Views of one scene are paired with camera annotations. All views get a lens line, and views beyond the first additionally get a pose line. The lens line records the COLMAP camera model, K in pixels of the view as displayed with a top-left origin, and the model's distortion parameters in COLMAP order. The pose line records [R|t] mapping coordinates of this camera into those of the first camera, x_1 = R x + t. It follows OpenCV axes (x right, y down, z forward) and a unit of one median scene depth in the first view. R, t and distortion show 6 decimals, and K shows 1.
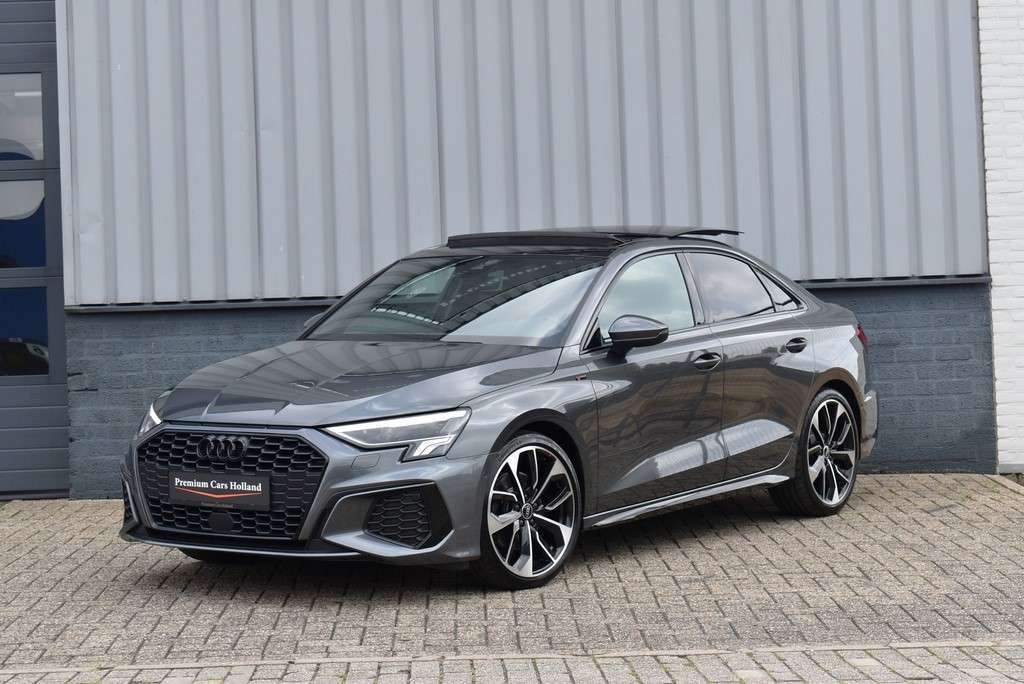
lens RADIAL K [[2335.9, 0, 512.0], [0, 2335.9, 342.0], [0, 0, 1]] dist [0.067604, 0.334914]
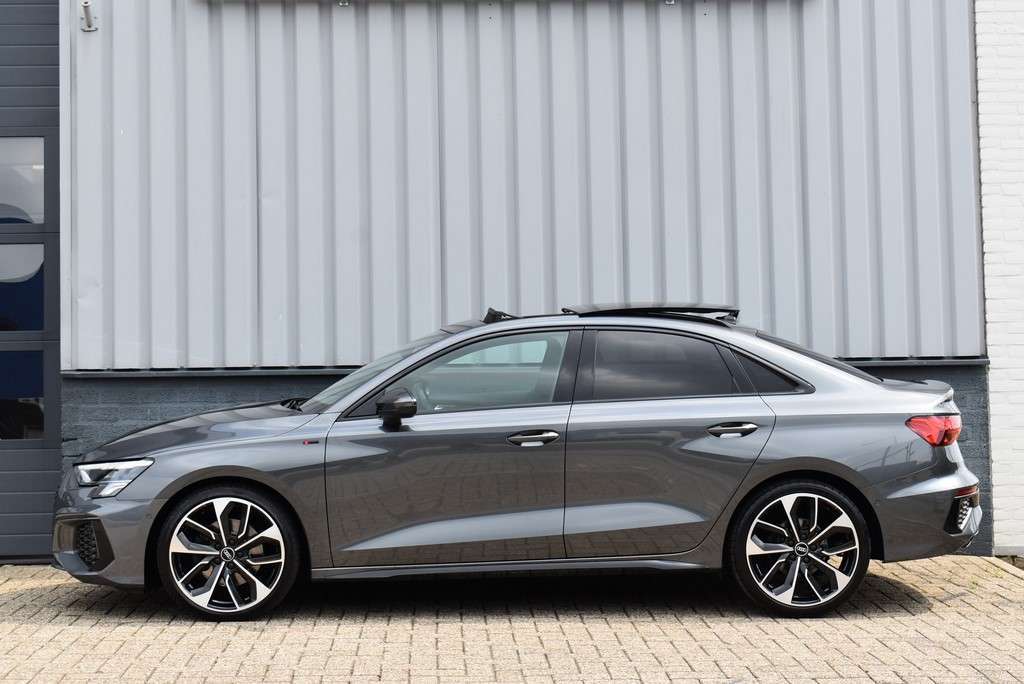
lens RADIAL K [[2008.2, 0, 512.0], [0, 2008.2, 342.0], [0, 0, 1]] dist [0.025433, 0.091032]
pose [[0.999582, 0.019342, 0.021495, -0.021789], [-0.018761, 0.999463, -0.026876, -0.009621], [-0.022004, 0.026462, 0.999408, 0.169879]]
